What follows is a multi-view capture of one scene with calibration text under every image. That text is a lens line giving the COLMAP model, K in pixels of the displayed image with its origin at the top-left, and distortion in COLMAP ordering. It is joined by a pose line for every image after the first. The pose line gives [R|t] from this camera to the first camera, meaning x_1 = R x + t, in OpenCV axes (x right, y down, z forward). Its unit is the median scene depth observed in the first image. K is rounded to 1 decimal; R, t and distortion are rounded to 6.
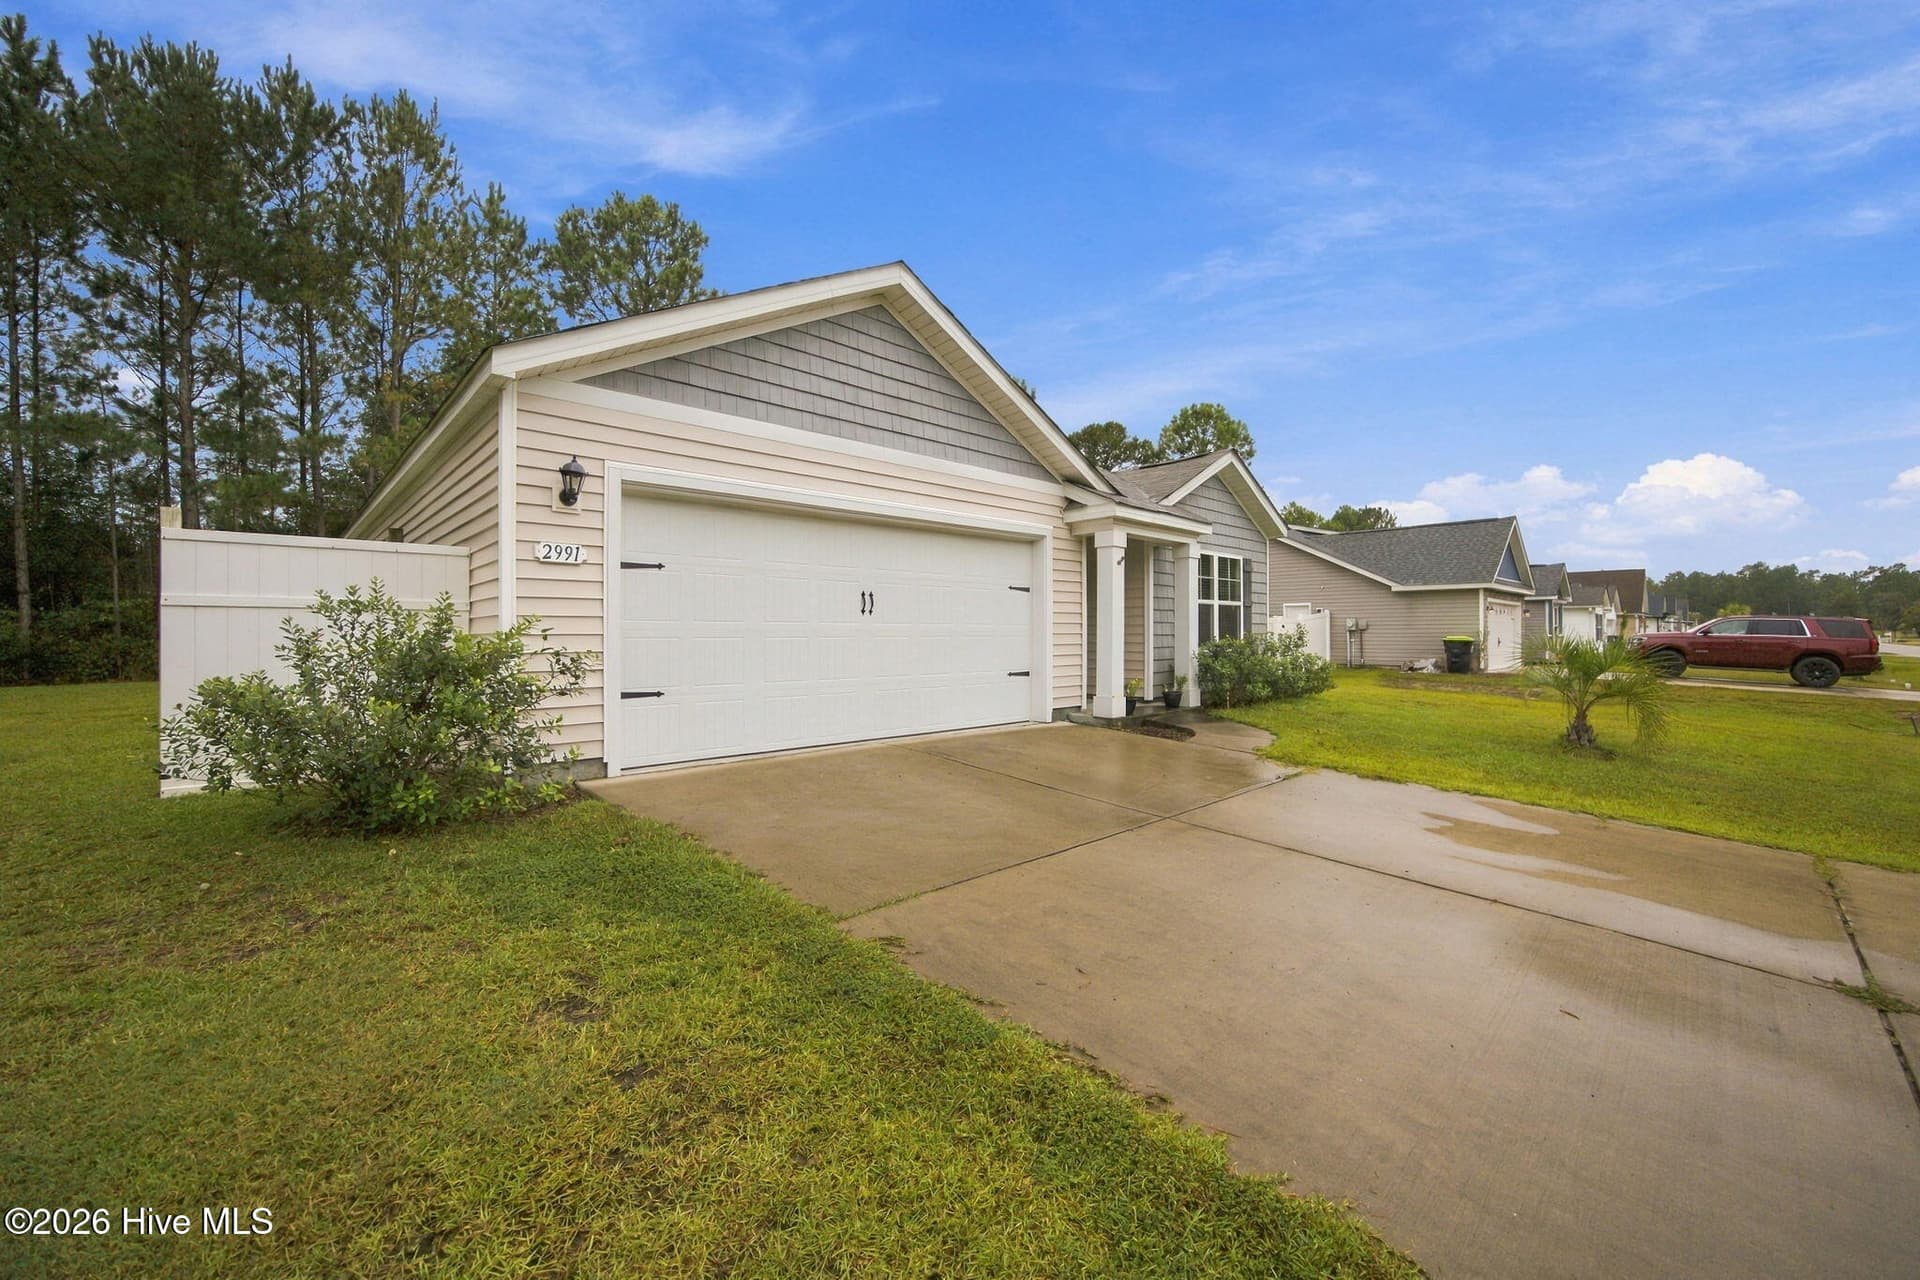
lens RADIAL K [[747.9, 0, 962.1], [0, 747.9, 633.4], [0, 0, 1]] dist [-0.011072, 0.000477]
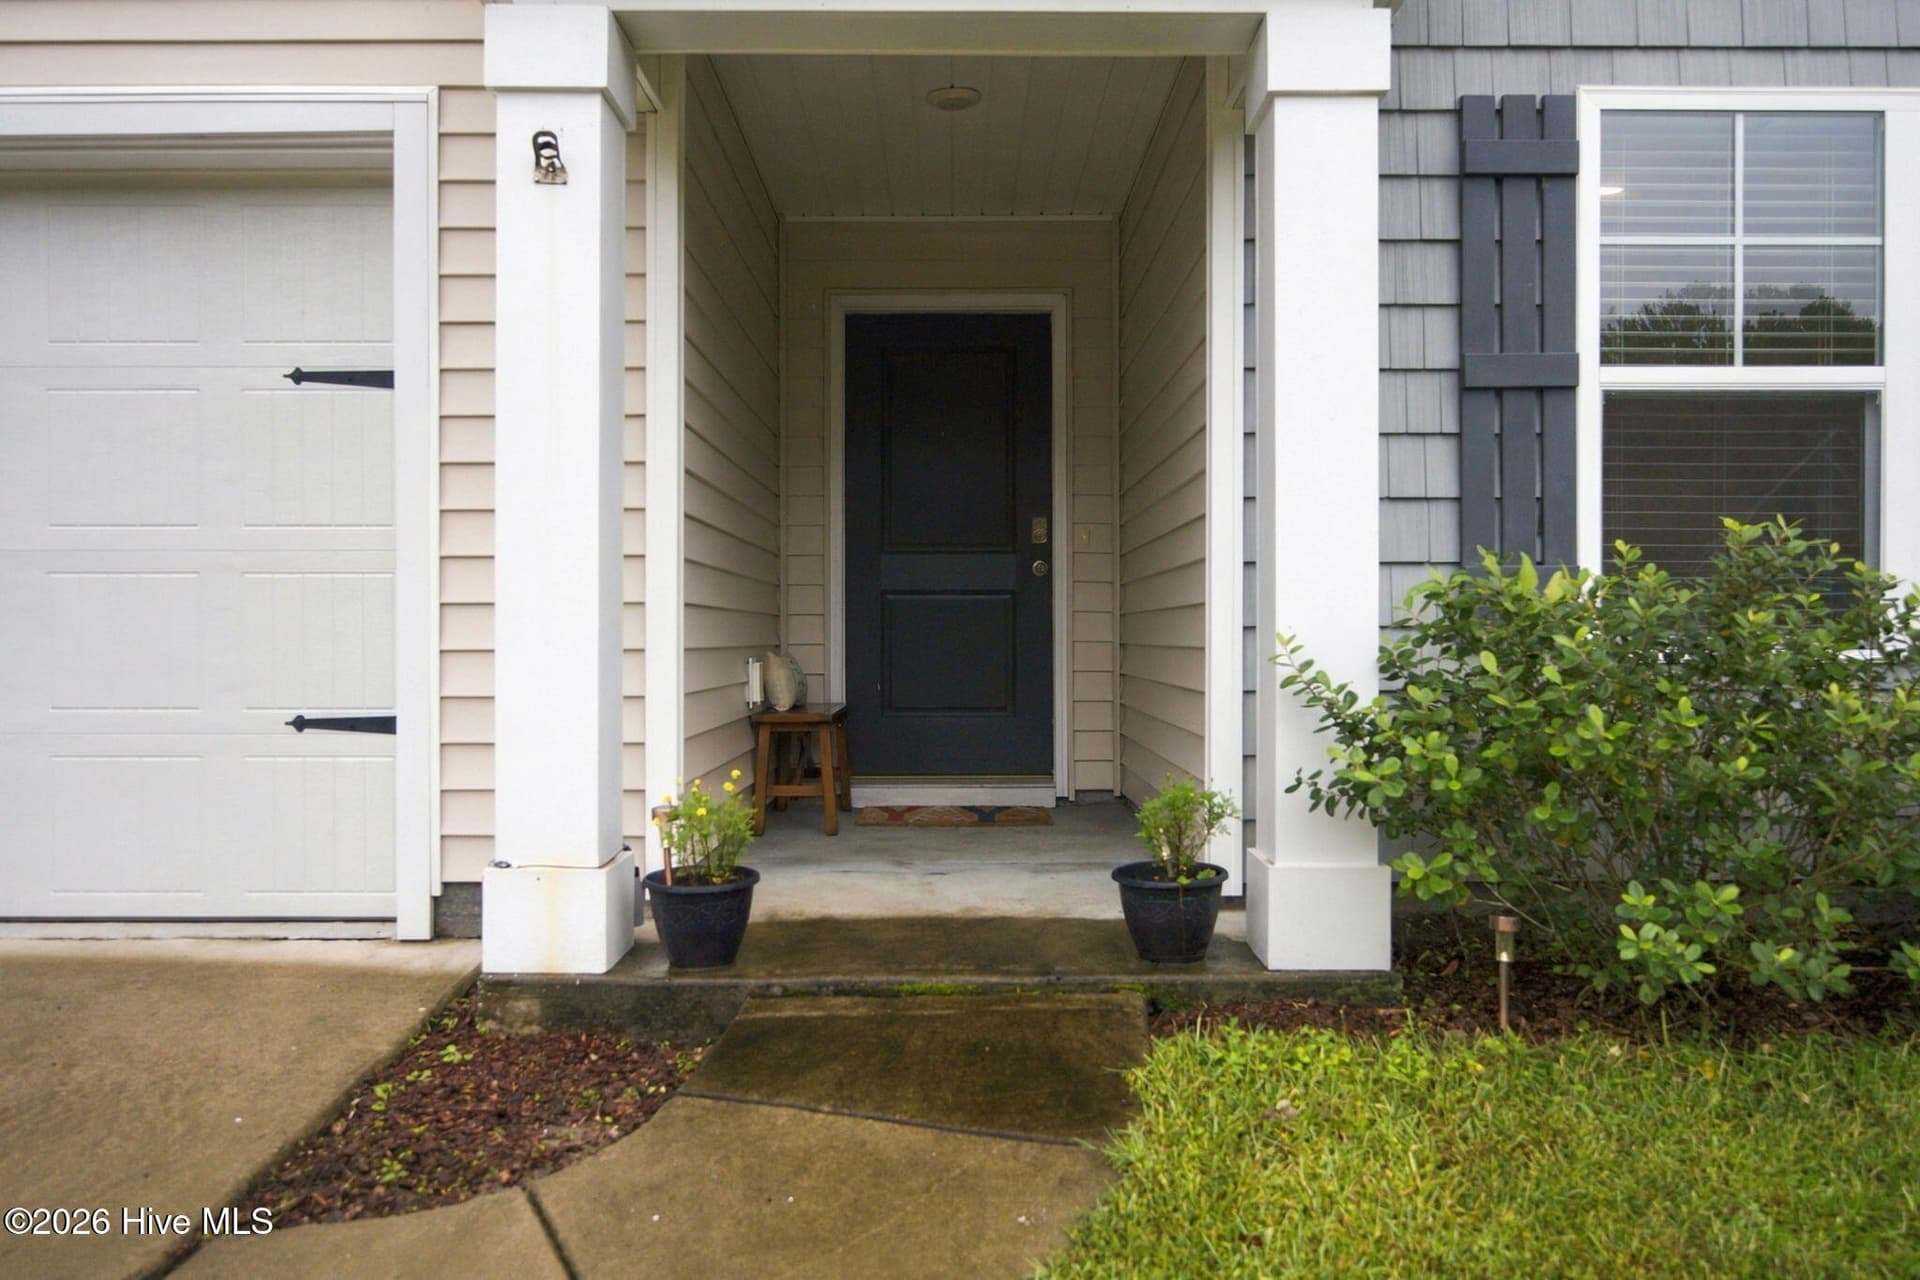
lens RADIAL K [[1365.2, 0, 960.0], [0, 1365.2, 640.0], [0, 0, 1]] dist [-0.042513, 0.001855]
pose [[0.727835, 0.001777, -0.685750, 0.223251], [-0.000890, 0.999998, 0.001647, 0.010455], [0.685752, -0.000588, 0.727835, 0.348952]]
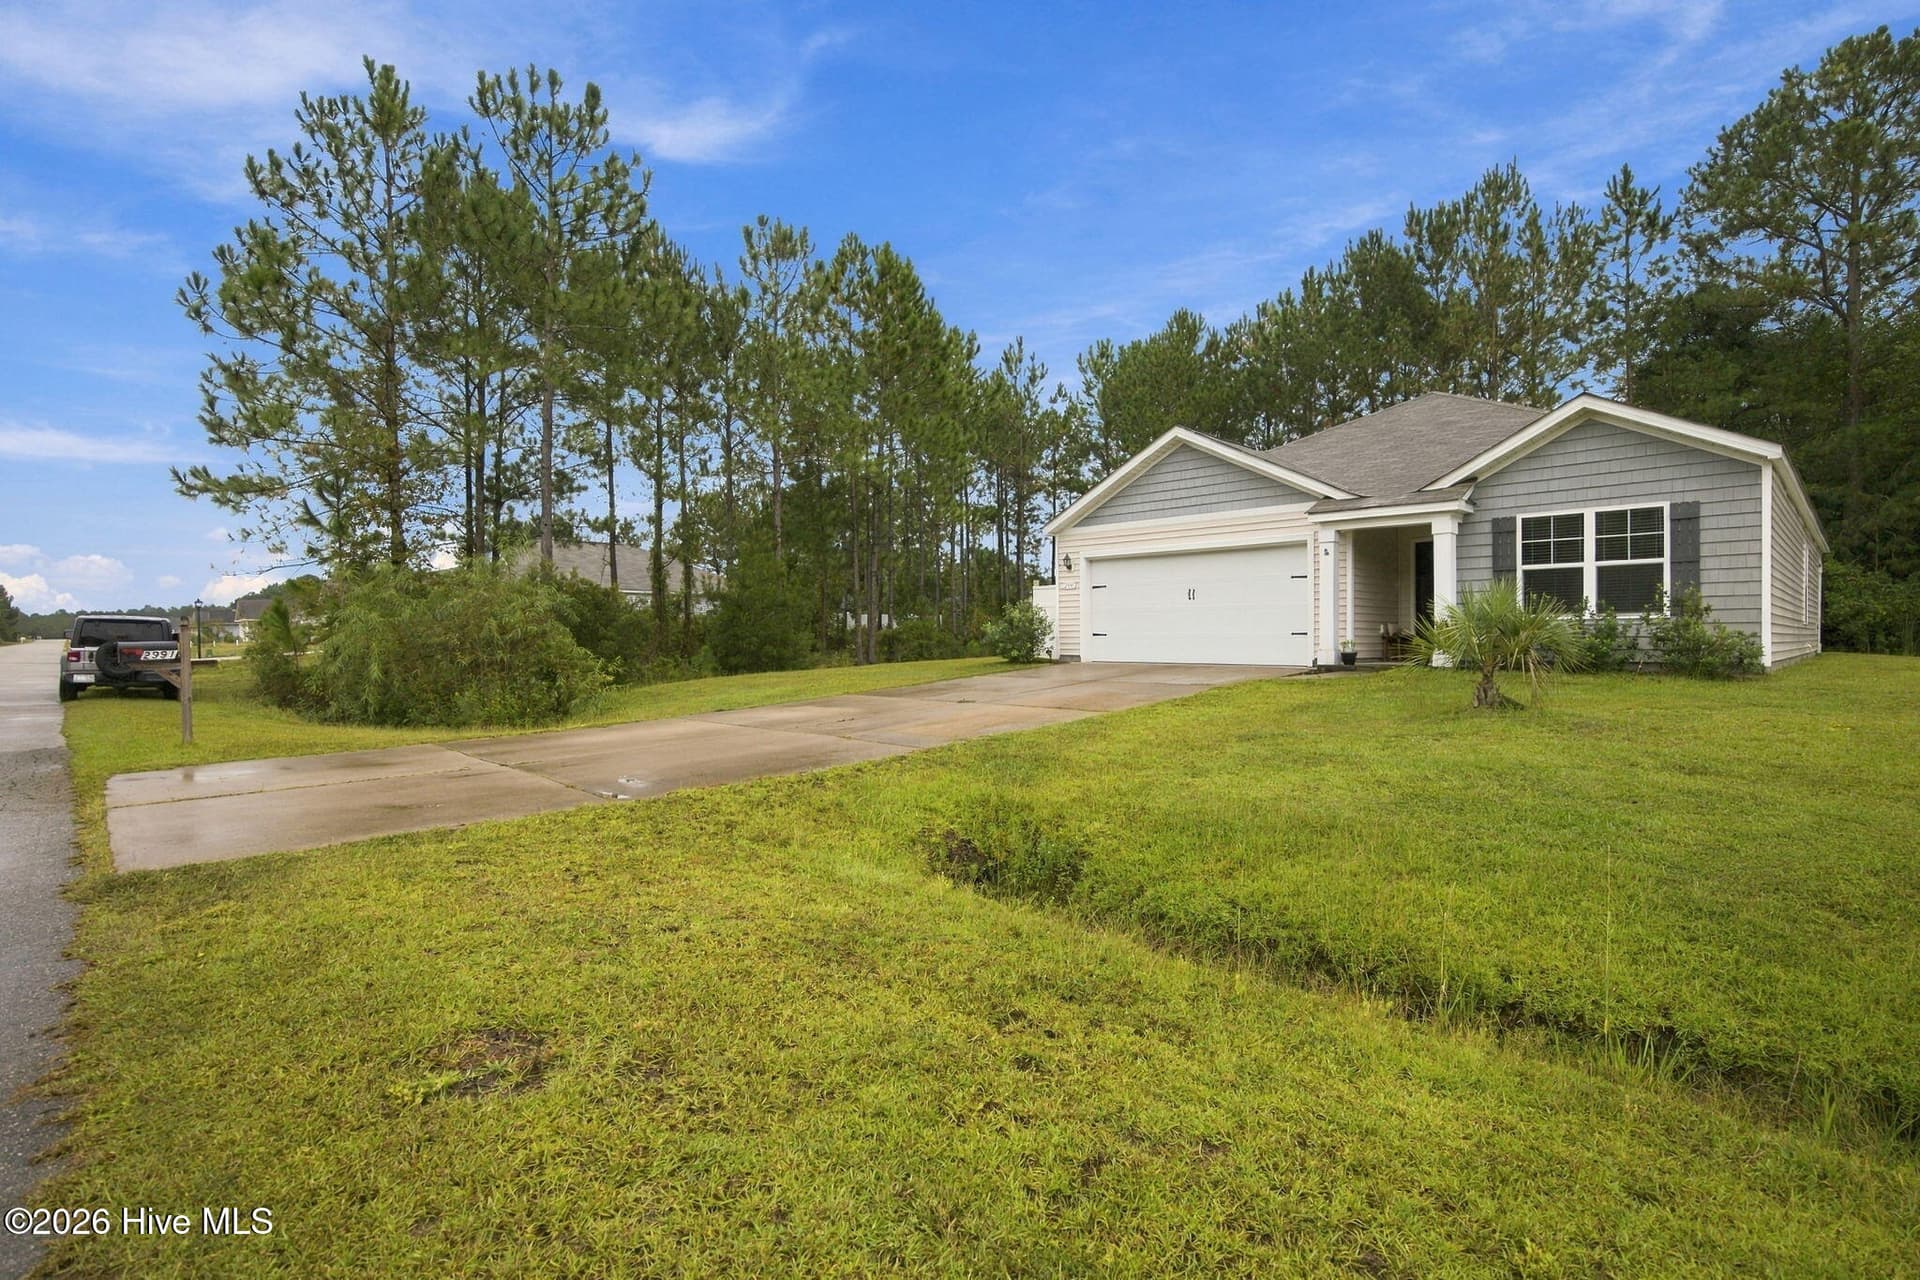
lens RADIAL K [[930.1, 0, 960.0], [0, 930.1, 640.0], [0, 0, 1]] dist [-0.004525, 0.000301]
pose [[0.025270, 0.003355, -0.999675, 0.816049], [0.001930, 0.999992, 0.003405, 0.024826], [0.999679, -0.002015, 0.025264, 0.117926]]
